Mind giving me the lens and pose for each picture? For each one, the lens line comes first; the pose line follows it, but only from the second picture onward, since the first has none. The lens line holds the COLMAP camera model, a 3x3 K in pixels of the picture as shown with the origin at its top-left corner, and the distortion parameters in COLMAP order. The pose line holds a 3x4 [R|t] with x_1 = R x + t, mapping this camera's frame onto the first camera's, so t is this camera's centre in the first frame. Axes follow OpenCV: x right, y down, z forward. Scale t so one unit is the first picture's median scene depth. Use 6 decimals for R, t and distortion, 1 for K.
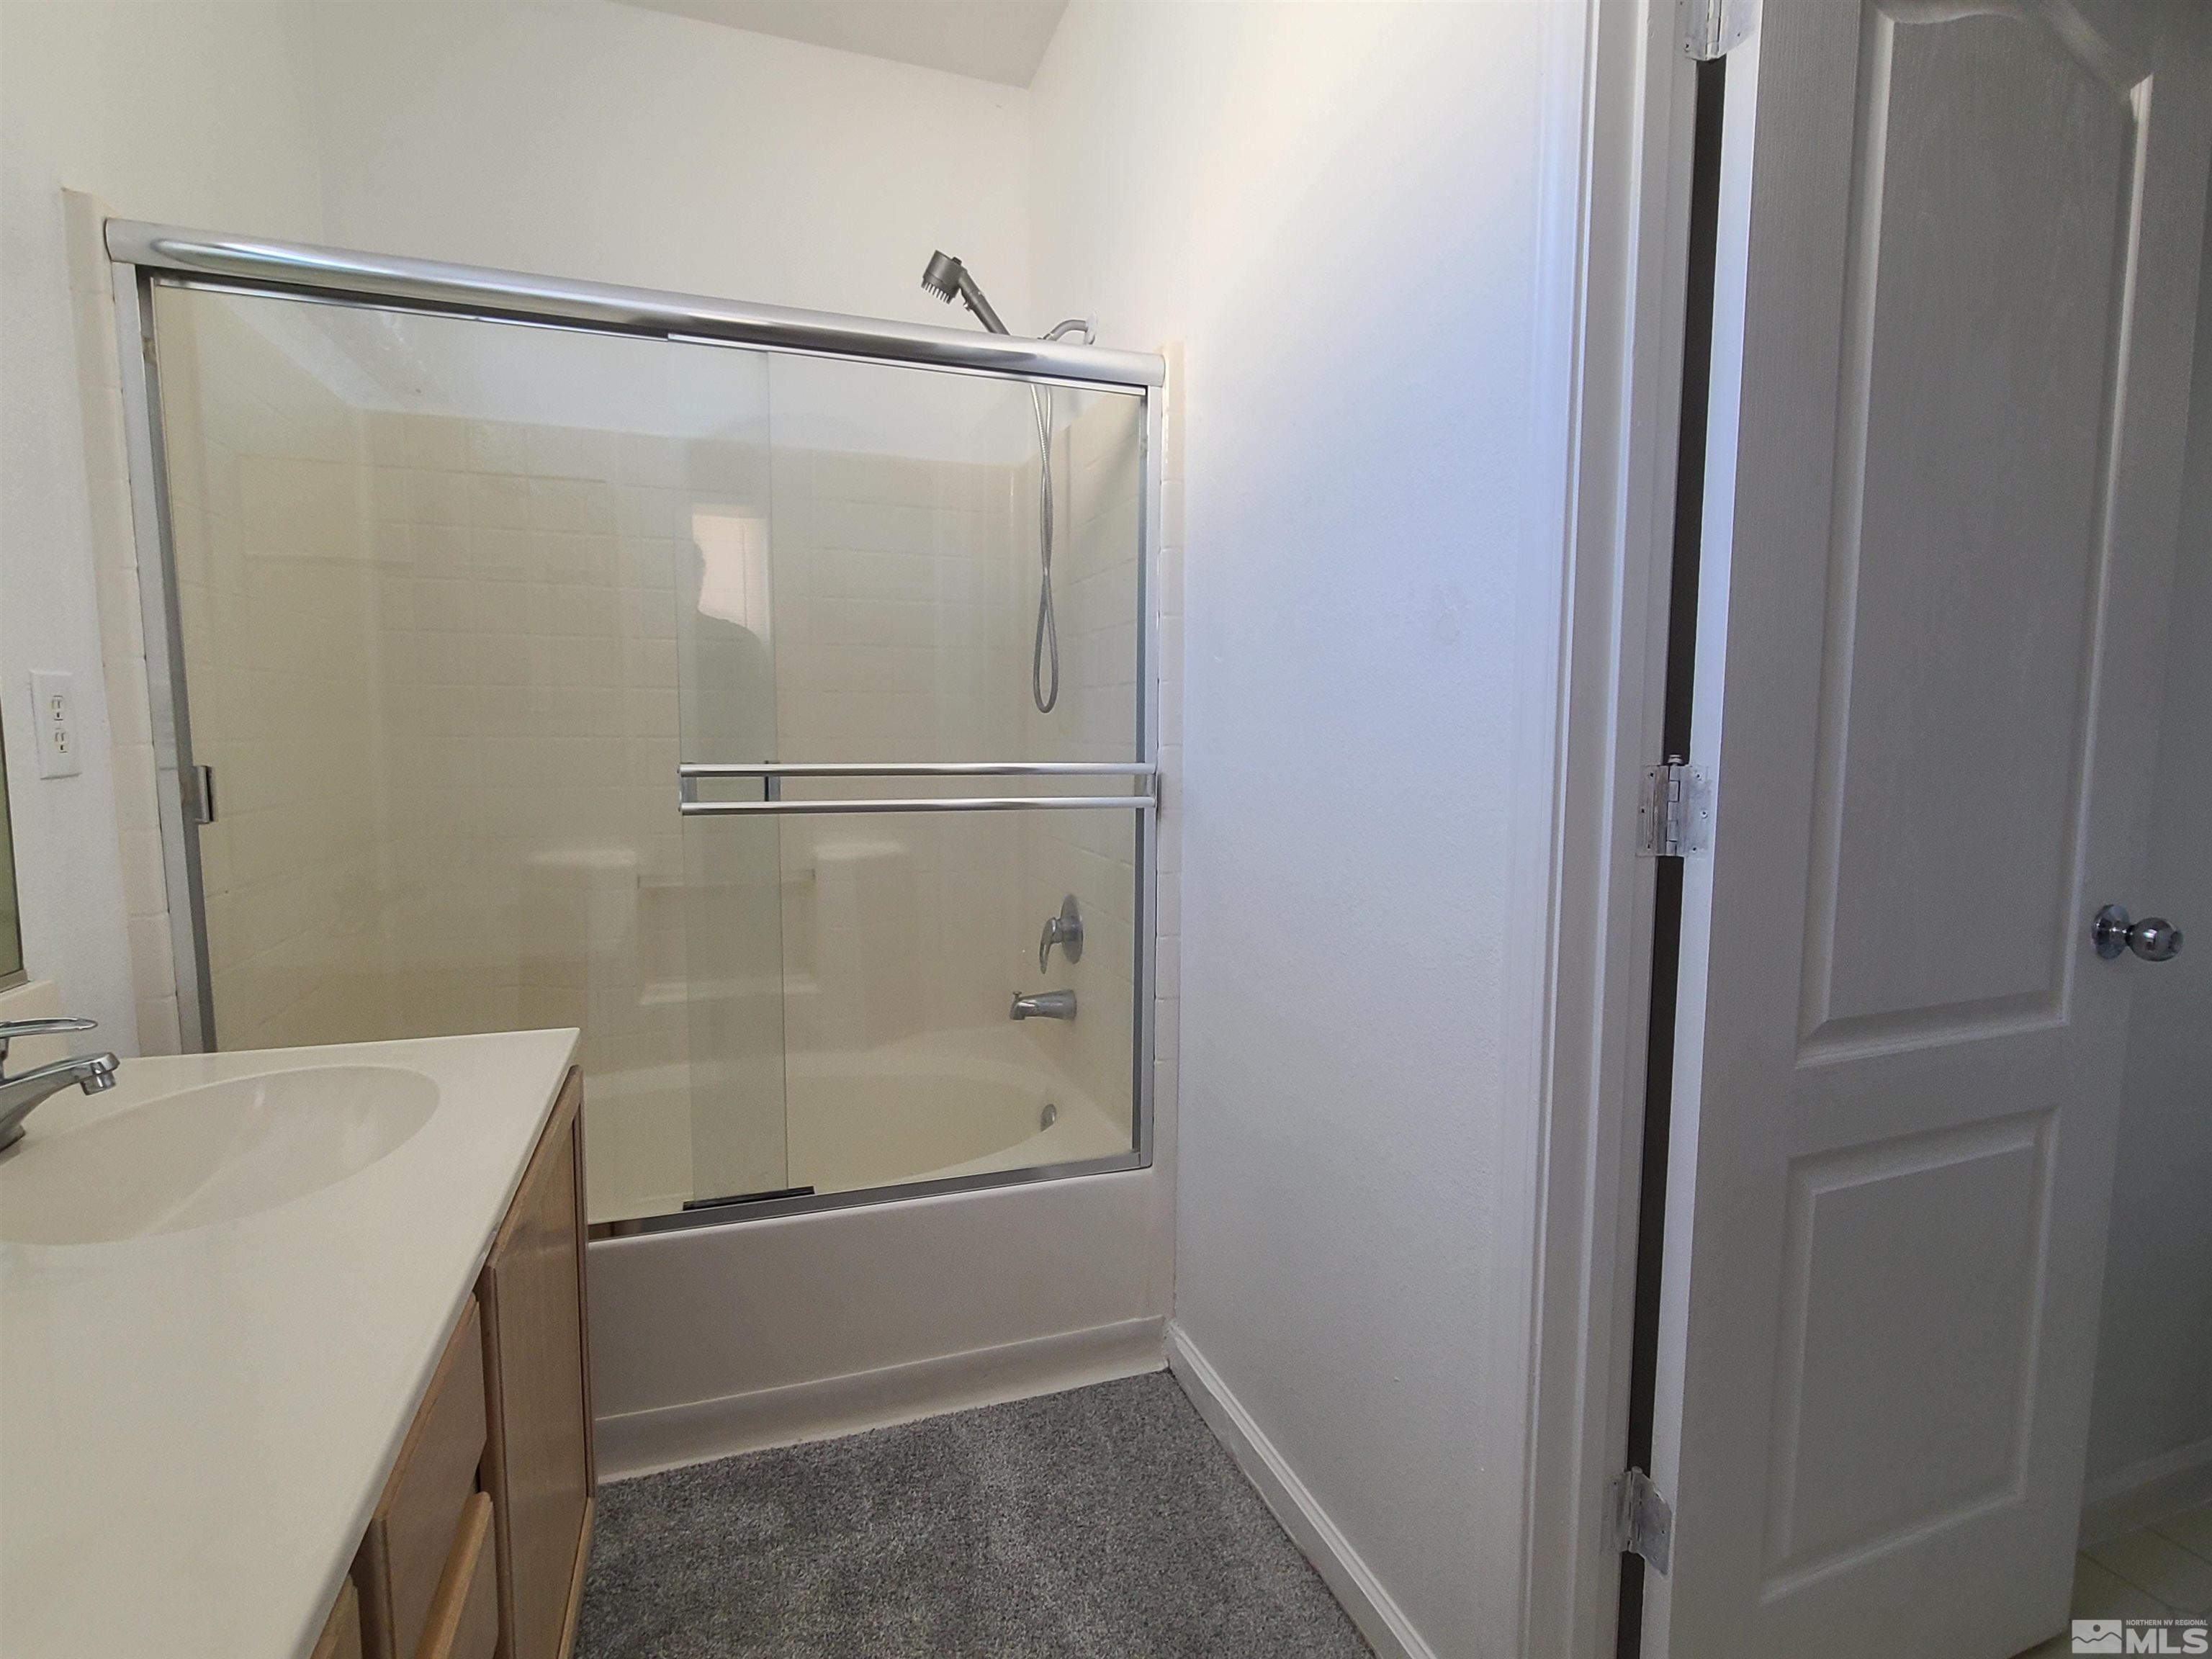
lens RADIAL K [[1112.2, 0, 1122.7], [0, 1112.2, 840.3], [0, 0, 1]] dist [-0.002393, -0.000929]
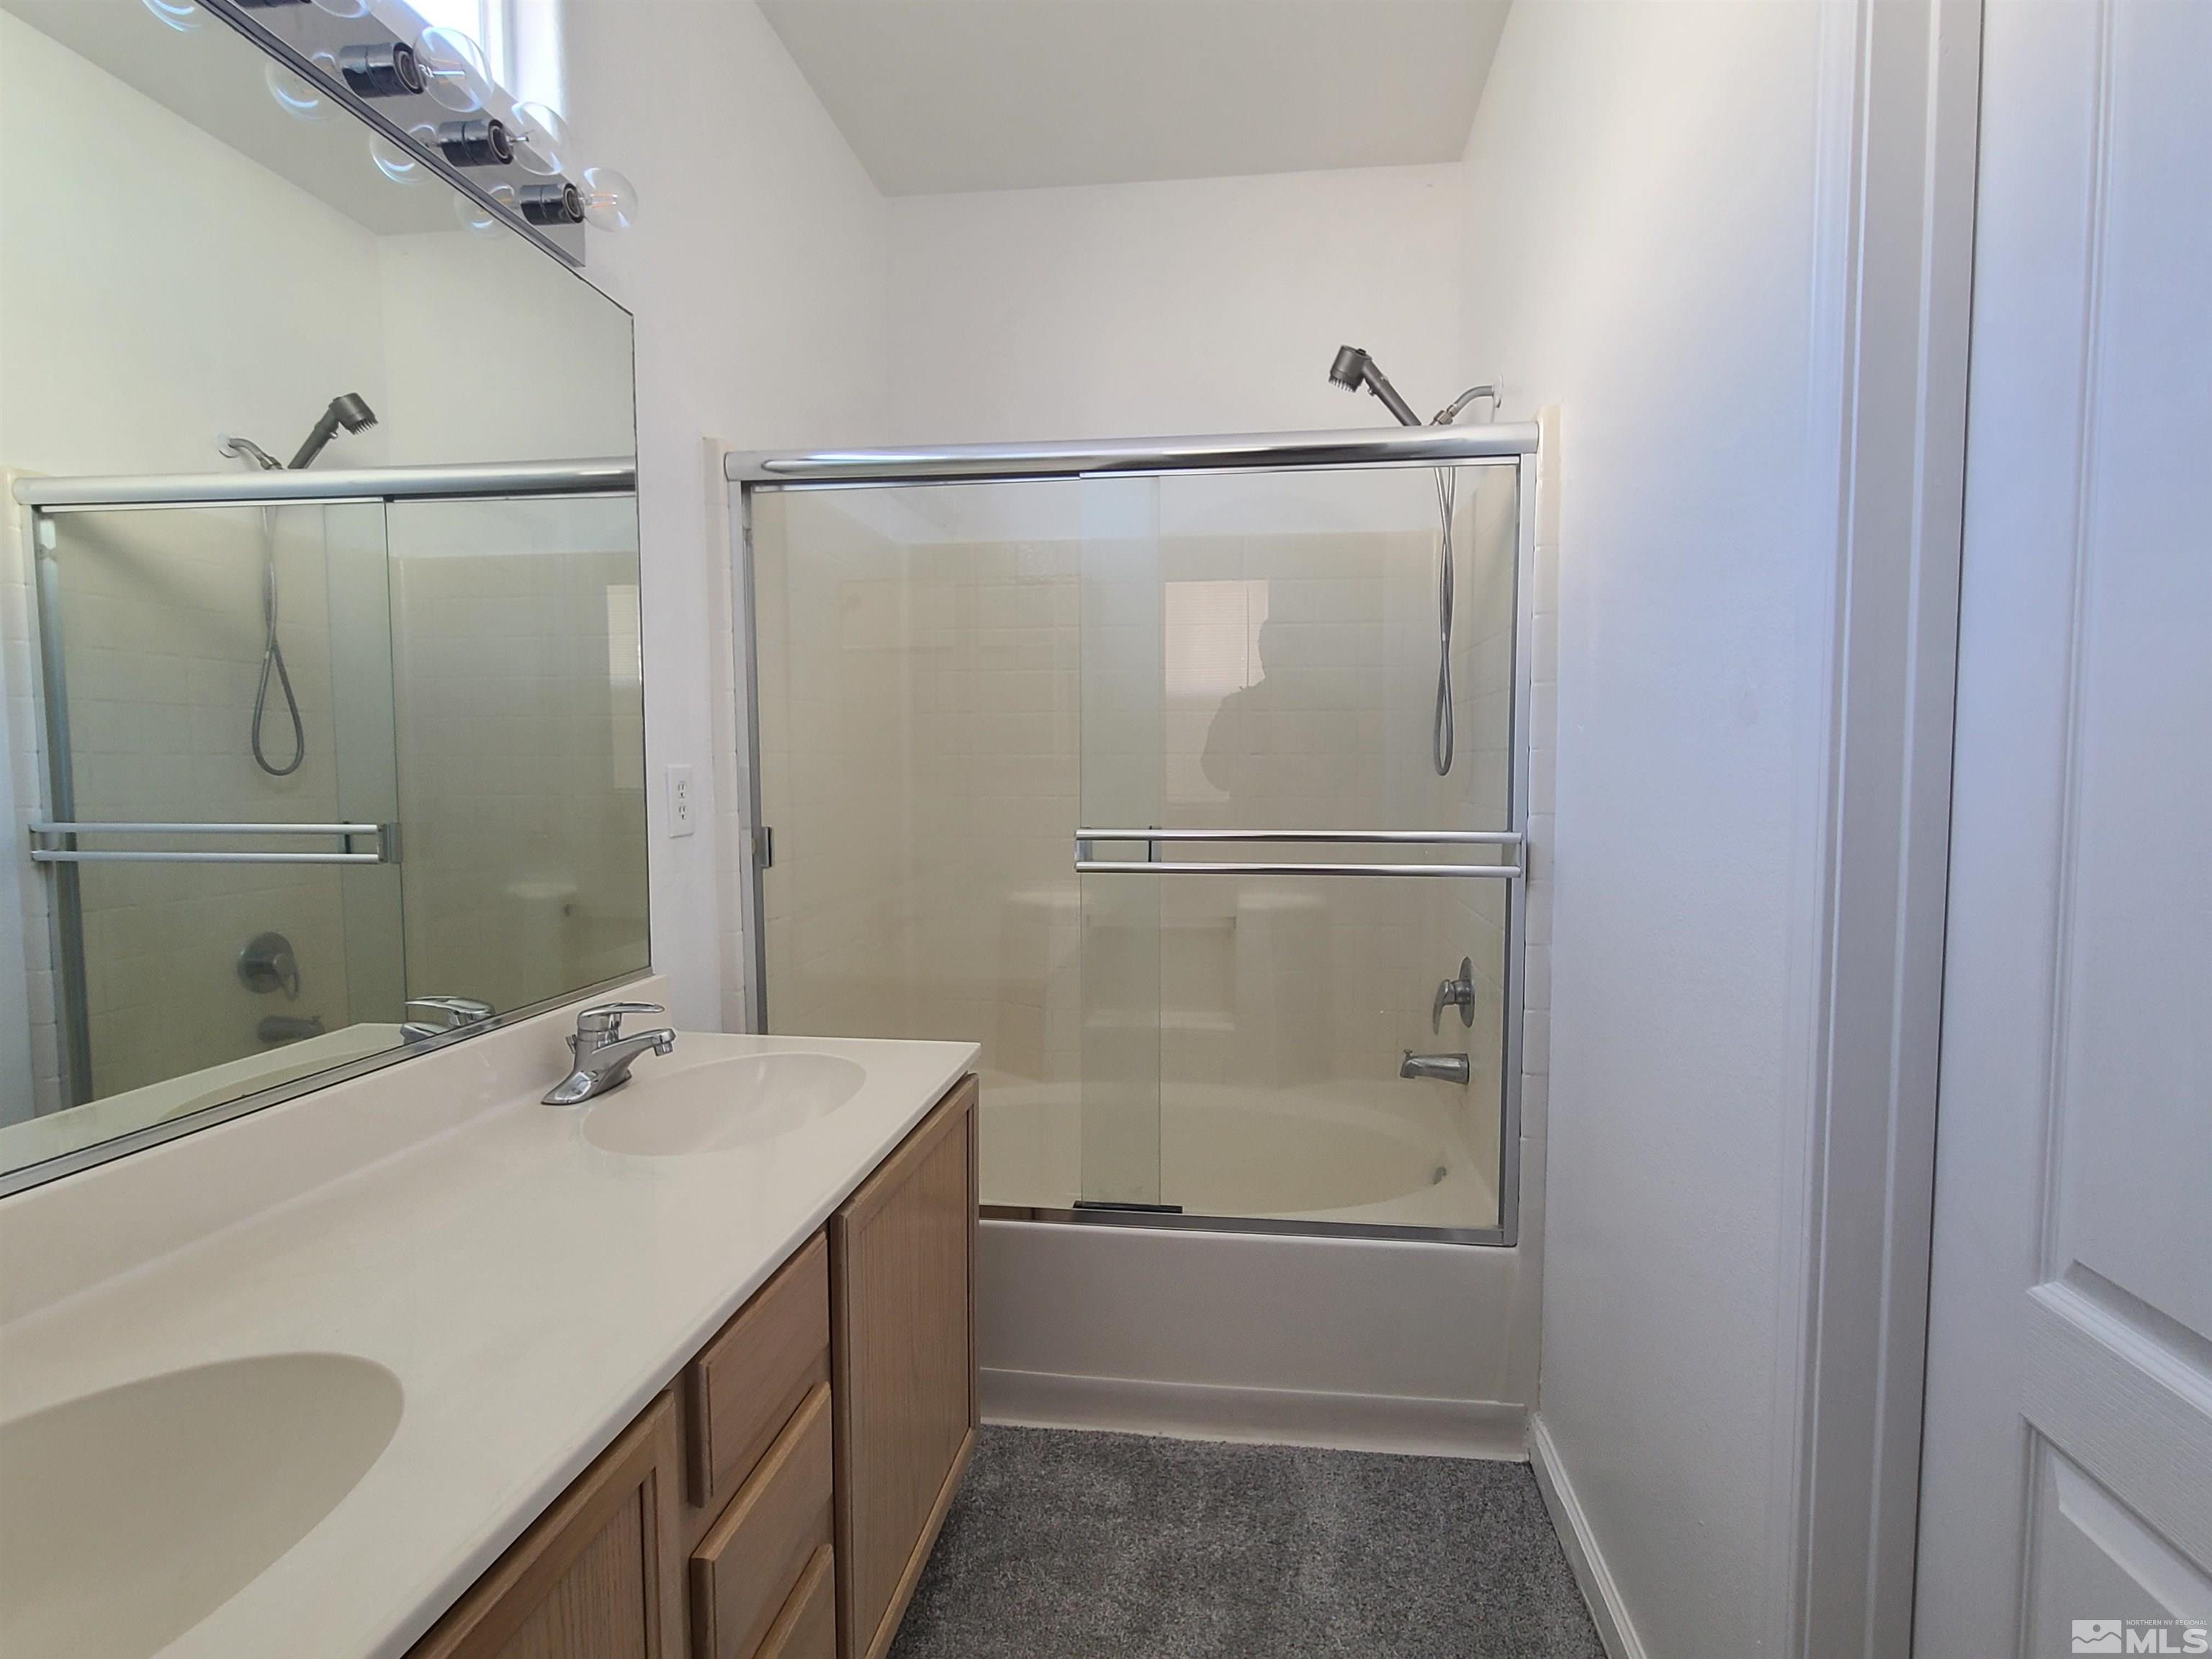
lens RADIAL K [[1112.2, 0, 1118.1], [0, 1112.2, 838.0], [0, 0, 1]] dist [-0.002393, -0.000929]
pose [[0.892048, 0.020226, -0.451487, 0.168500], [-0.036221, 0.998984, -0.026813, -0.027291], [0.450487, 0.040271, 0.891875, -0.040580]]
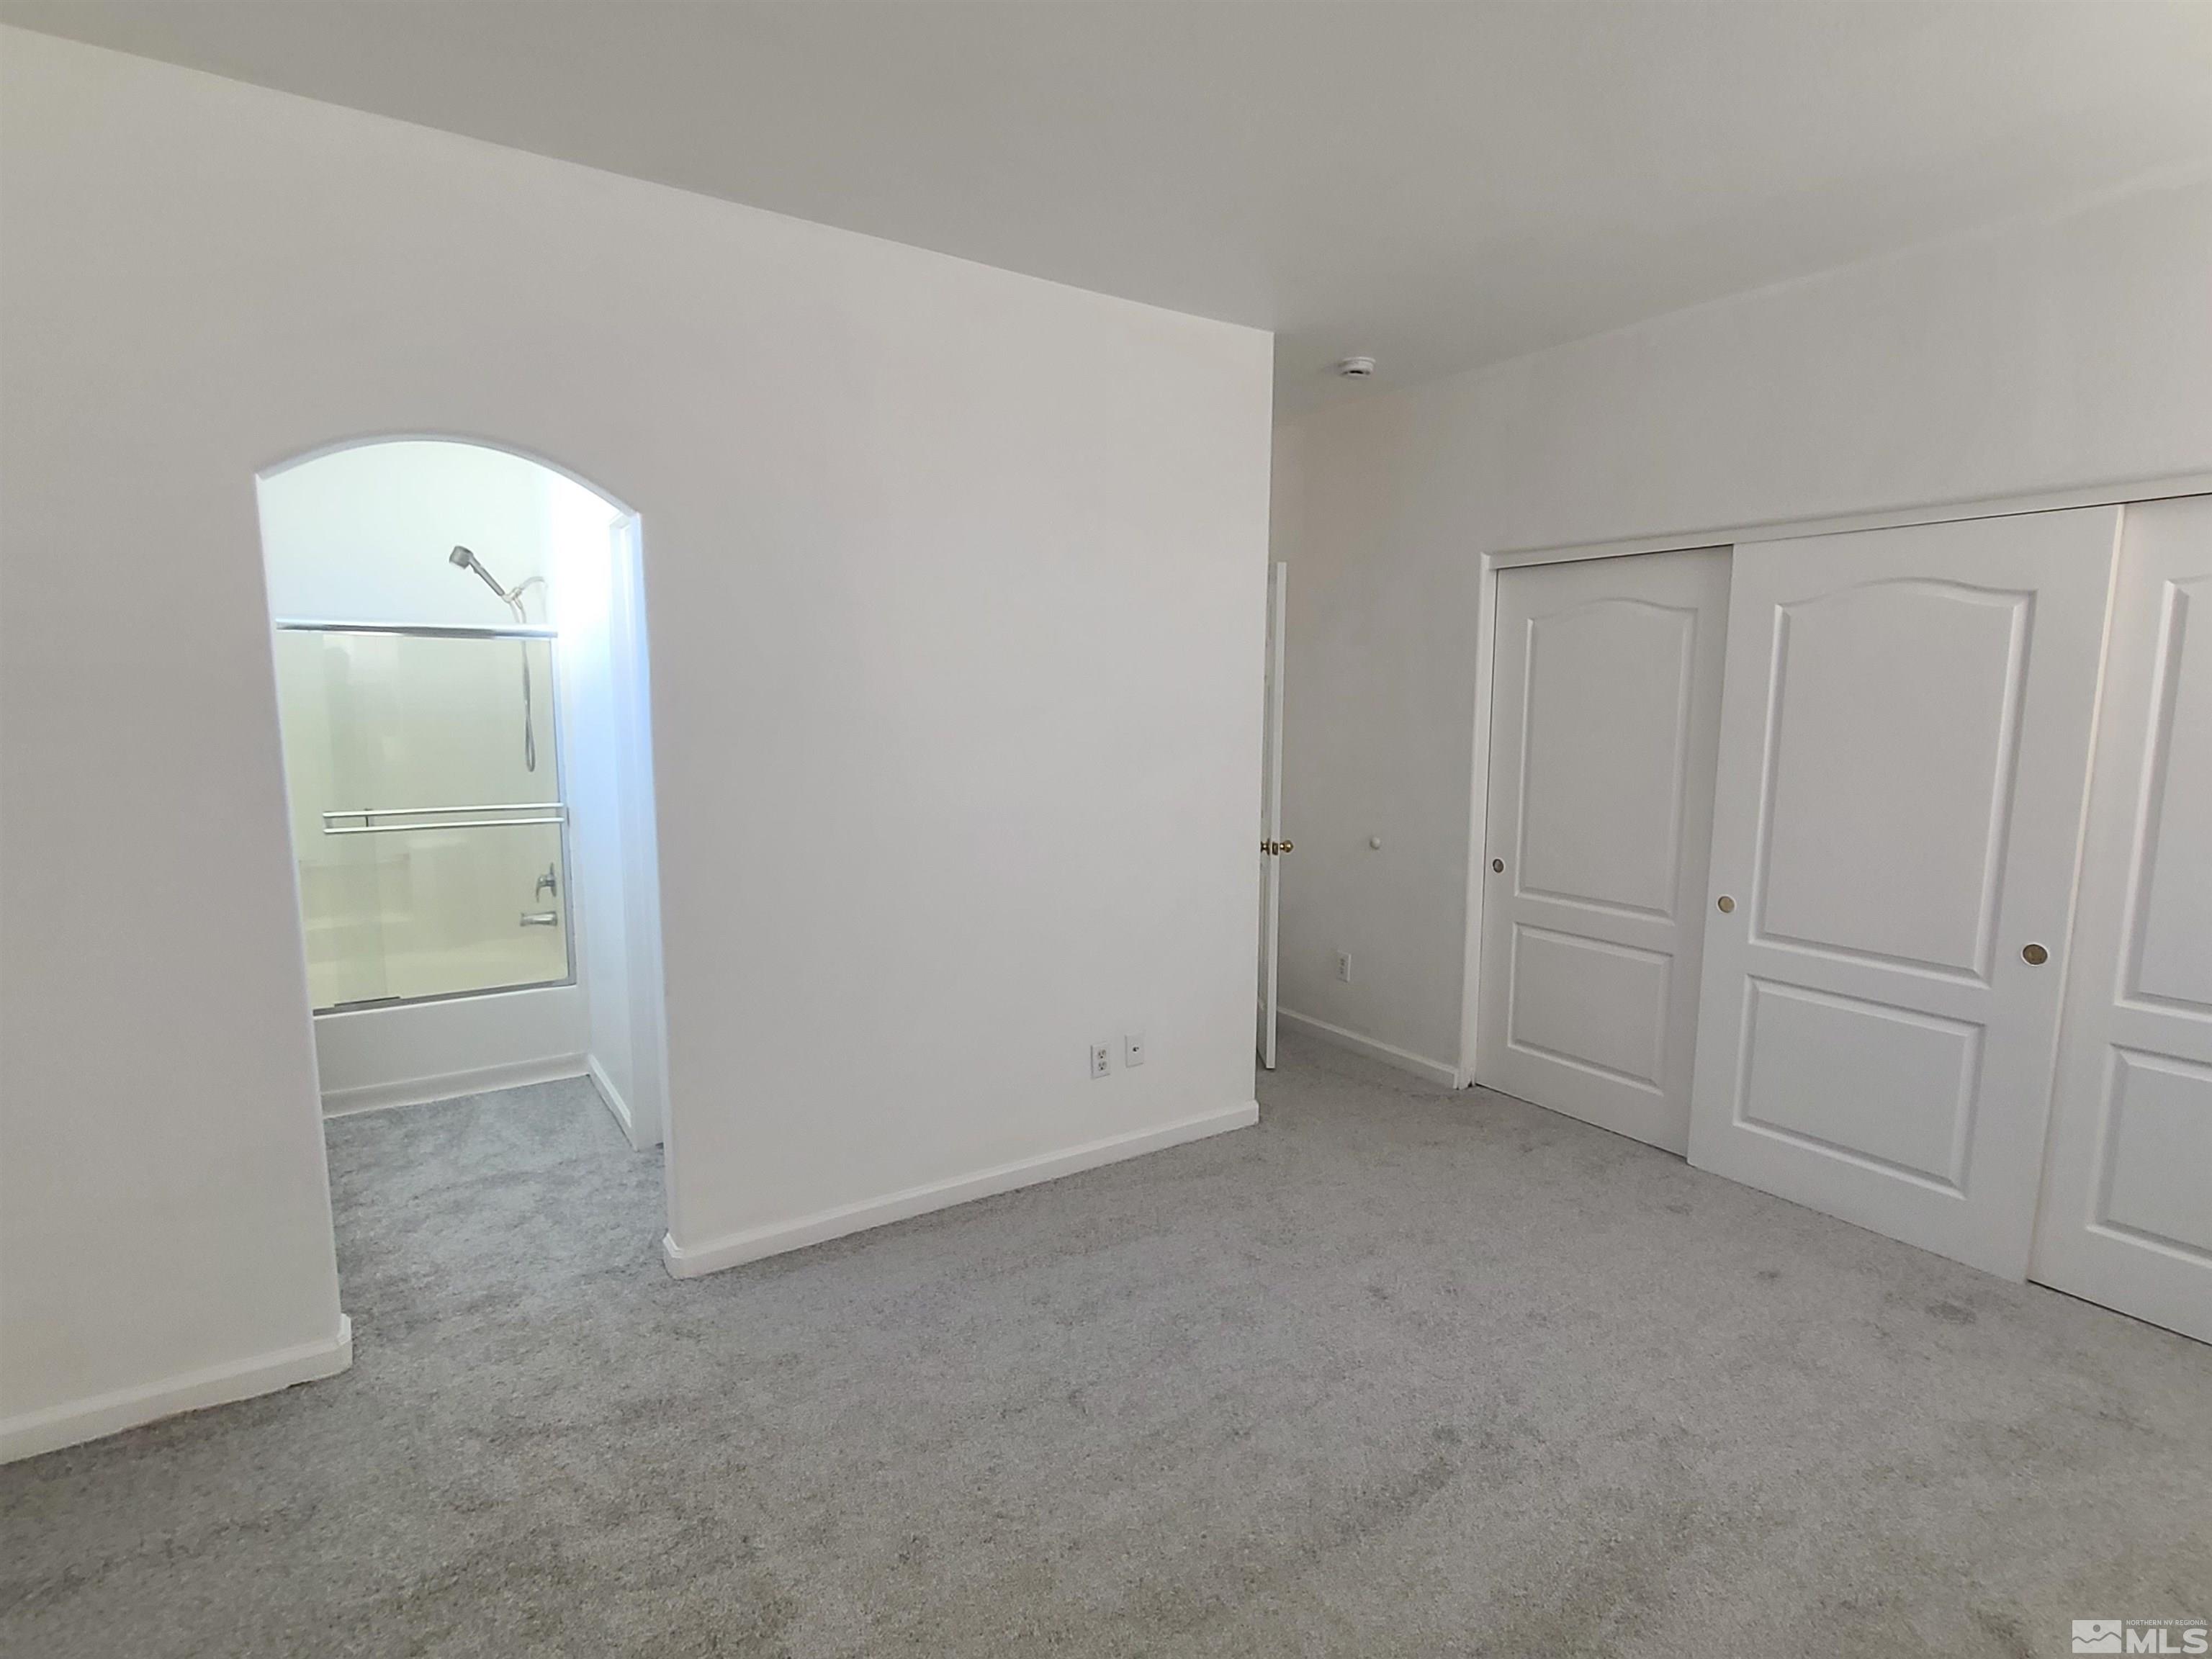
lens RADIAL K [[1112.2, 0, 1125.6], [0, 1112.2, 837.6], [0, 0, 1]] dist [-0.002393, -0.000929]
pose [[0.968295, -0.031562, 0.247808, 0.625898], [0.023502, 0.999096, 0.035419, -0.057040], [-0.248702, -0.028472, 0.968161, -1.608792]]
